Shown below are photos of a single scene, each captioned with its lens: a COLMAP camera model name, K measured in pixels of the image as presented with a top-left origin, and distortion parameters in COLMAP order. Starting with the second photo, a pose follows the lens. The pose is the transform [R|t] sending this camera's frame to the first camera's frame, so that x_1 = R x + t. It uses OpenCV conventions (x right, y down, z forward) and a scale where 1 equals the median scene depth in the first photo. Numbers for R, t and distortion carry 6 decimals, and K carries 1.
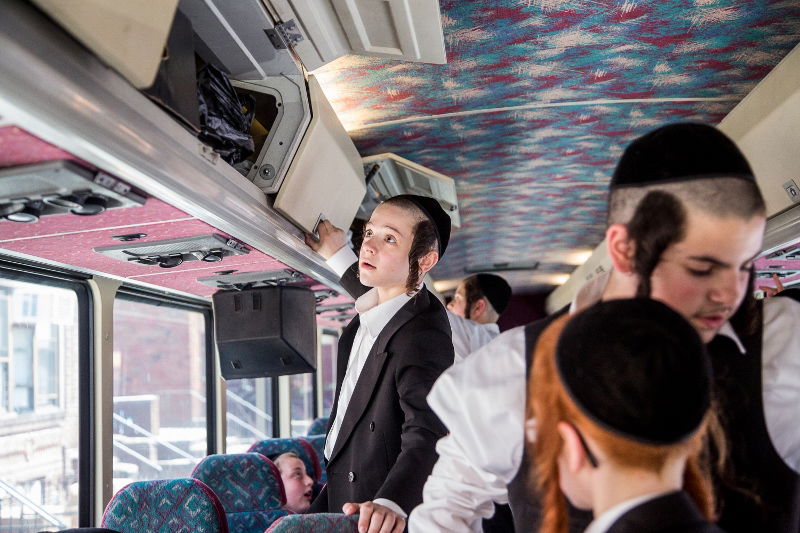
lens RADIAL K [[1243.4, 0, 391.3], [0, 1243.4, 268.6], [0, 0, 1]] dist [0.209454, 0.060094]
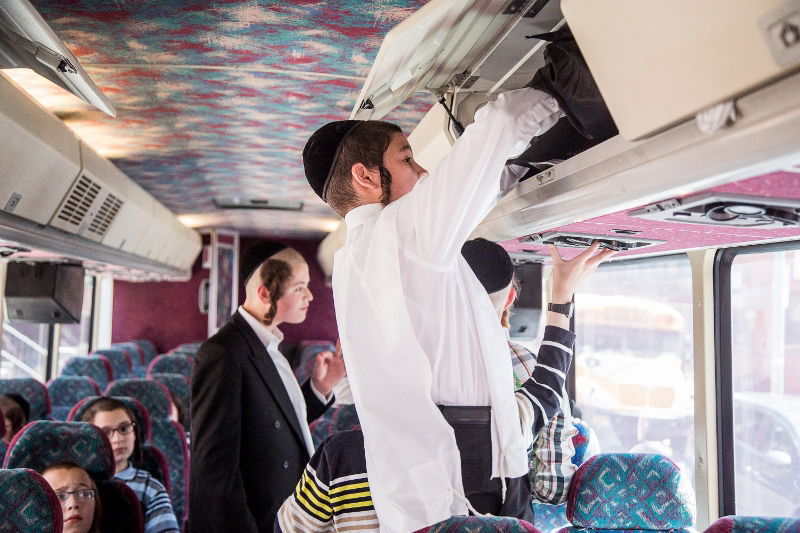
lens RADIAL K [[1194.4, 0, 400.0], [0, 1194.4, 266.5], [0, 0, 1]] dist [0.197328, 0.091993]
pose [[0.980518, 0.085692, 0.176750, 0.078282], [-0.093701, 0.994896, 0.037458, 0.002802], [-0.172638, -0.053290, 0.983543, 0.356636]]
